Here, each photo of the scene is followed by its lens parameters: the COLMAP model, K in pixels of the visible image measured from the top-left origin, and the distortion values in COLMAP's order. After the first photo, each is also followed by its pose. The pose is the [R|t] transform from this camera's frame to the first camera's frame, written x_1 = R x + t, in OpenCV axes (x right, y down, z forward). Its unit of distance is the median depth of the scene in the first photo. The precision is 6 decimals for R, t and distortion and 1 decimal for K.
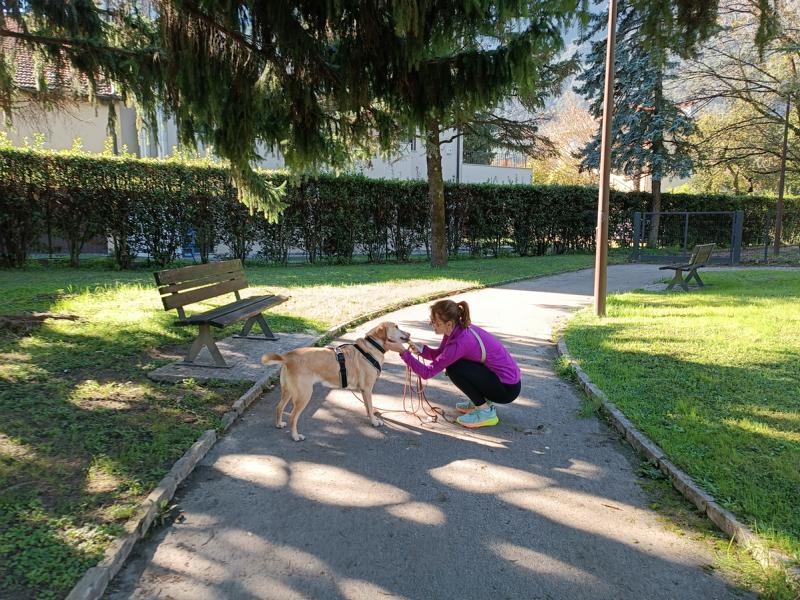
lens RADIAL K [[572.4, 0, 402.8], [0, 572.4, 298.5], [0, 0, 1]] dist [0.045698, -0.041553]
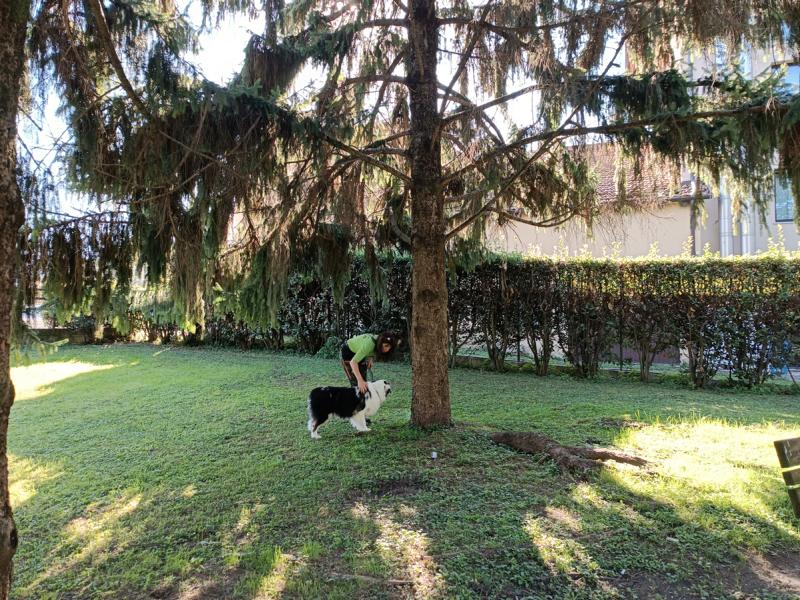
lens RADIAL K [[572.4, 0, 402.8], [0, 572.4, 298.5], [0, 0, 1]] dist [0.045698, -0.041553]
pose [[0.611336, -0.039215, -0.790399, -0.108724], [-0.100829, 0.986772, -0.126945, -0.040174], [0.784922, 0.157301, 0.599295, 0.192848]]
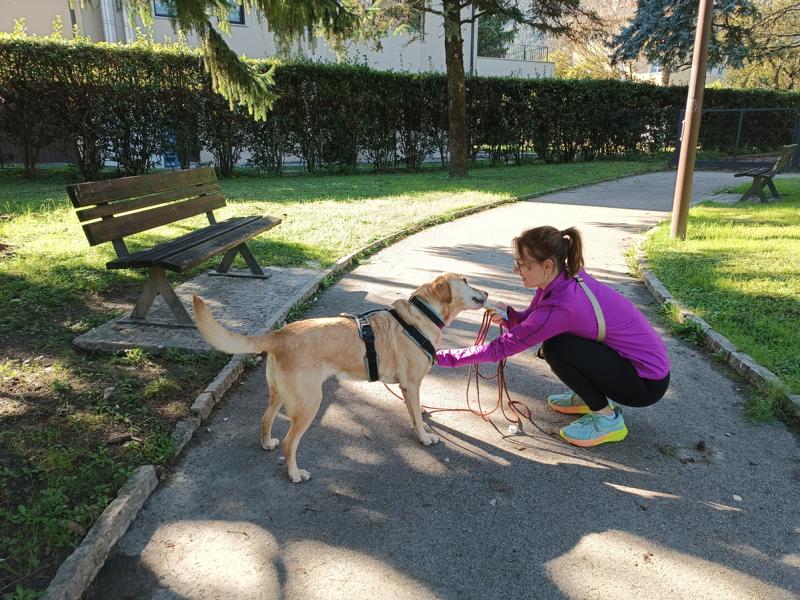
lens RADIAL K [[572.4, 0, 402.8], [0, 572.4, 298.5], [0, 0, 1]] dist [0.045698, -0.041553]
pose [[0.999978, -0.006443, -0.001474, -0.030361], [0.006592, 0.988199, 0.153036, -0.009734], [0.000471, -0.153043, 0.988219, 0.183156]]
